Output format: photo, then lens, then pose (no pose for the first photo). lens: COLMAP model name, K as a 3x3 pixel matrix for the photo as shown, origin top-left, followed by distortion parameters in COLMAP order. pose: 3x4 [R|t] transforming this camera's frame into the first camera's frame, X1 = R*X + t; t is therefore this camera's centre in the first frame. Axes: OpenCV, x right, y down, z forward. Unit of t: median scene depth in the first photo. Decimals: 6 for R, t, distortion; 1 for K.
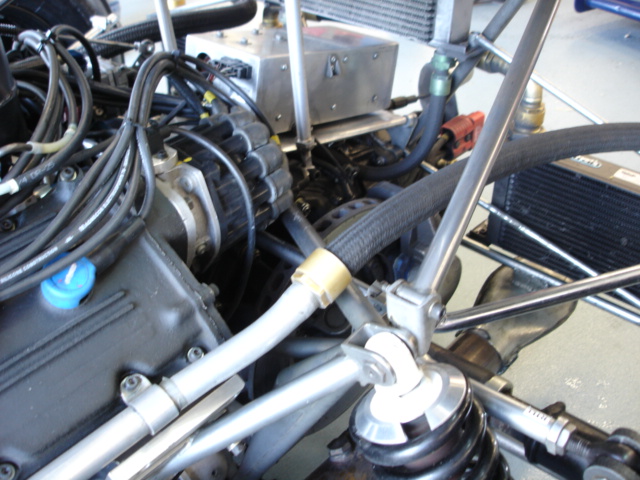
lens RADIAL K [[731.7, 0, 320.0], [0, 731.7, 240.0], [0, 0, 1]] dist [-0.094271, -0.052359]
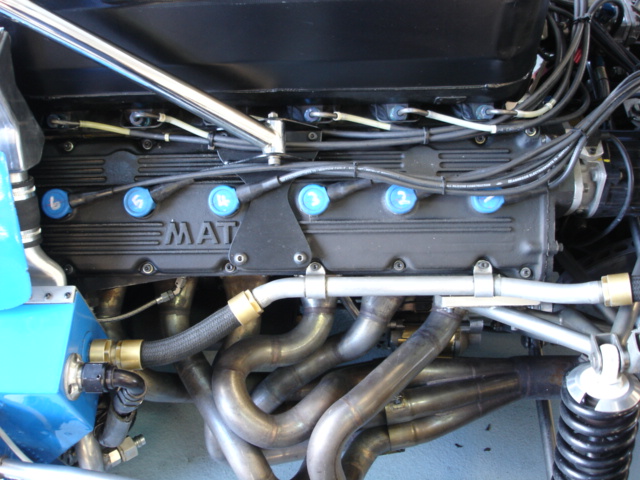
lens RADIAL K [[731.7, 0, 320.0], [0, 731.7, 240.0], [0, 0, 1]] dist [-0.094271, -0.052359]
pose [[0.664413, 0.645978, -0.375855, 0.089761], [-0.442156, 0.745207, 0.499163, -0.518045], [0.602539, -0.165464, 0.780749, -0.550721]]
